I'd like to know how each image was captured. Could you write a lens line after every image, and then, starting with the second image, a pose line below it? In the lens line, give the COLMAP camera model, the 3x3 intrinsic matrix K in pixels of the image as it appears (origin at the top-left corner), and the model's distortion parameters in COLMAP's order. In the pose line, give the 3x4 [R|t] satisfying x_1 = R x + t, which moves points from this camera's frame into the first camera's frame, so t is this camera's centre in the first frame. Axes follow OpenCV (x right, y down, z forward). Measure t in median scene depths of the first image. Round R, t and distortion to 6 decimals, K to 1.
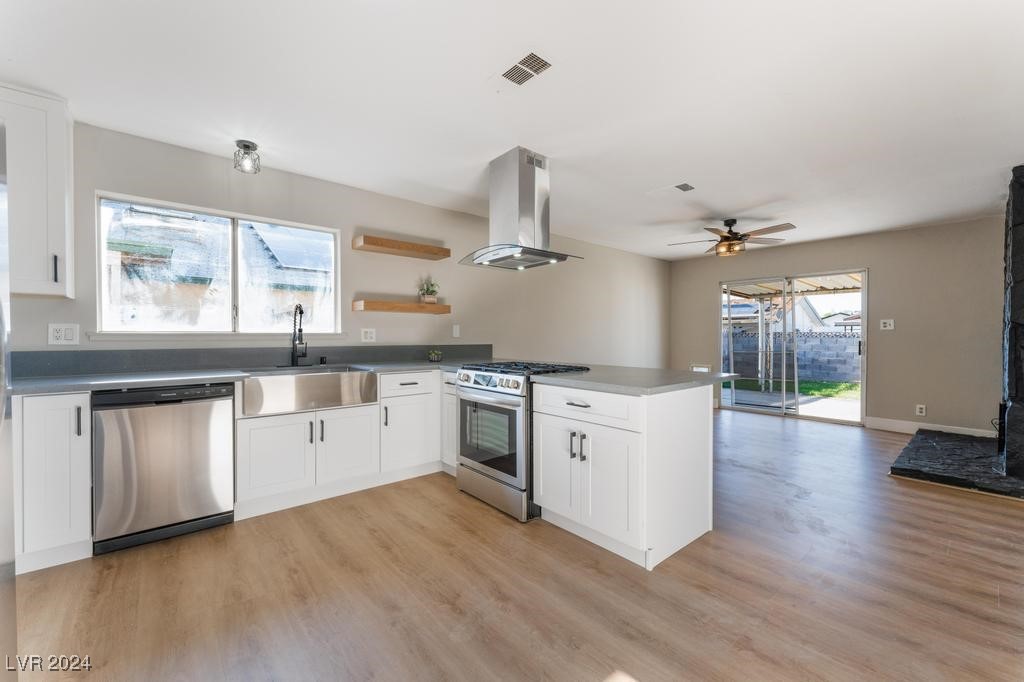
lens RADIAL K [[419.4, 0, 505.5], [0, 419.4, 341.3], [0, 0, 1]] dist [-0.000357, 0.000004]
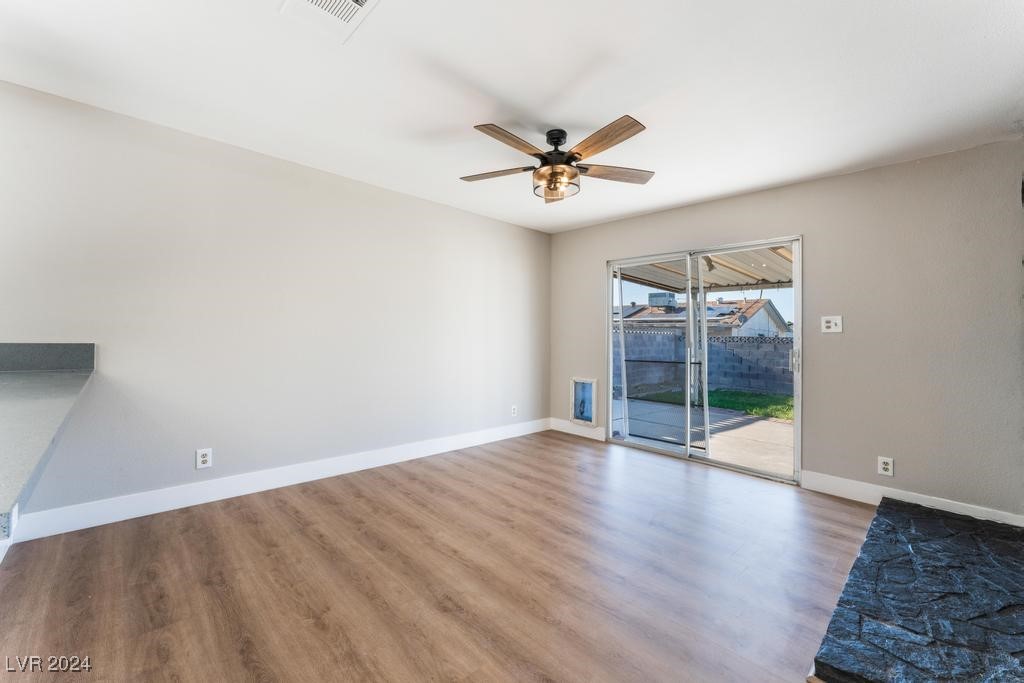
lens RADIAL K [[419.4, 0, 505.8], [0, 419.4, 328.2], [0, 0, 1]] dist [-0.000357, 0.000004]
pose [[0.998891, 0.017567, 0.043677, 0.397903], [-0.016093, 0.999296, -0.033879, -0.004709], [-0.044241, 0.033139, 0.998471, 0.397632]]
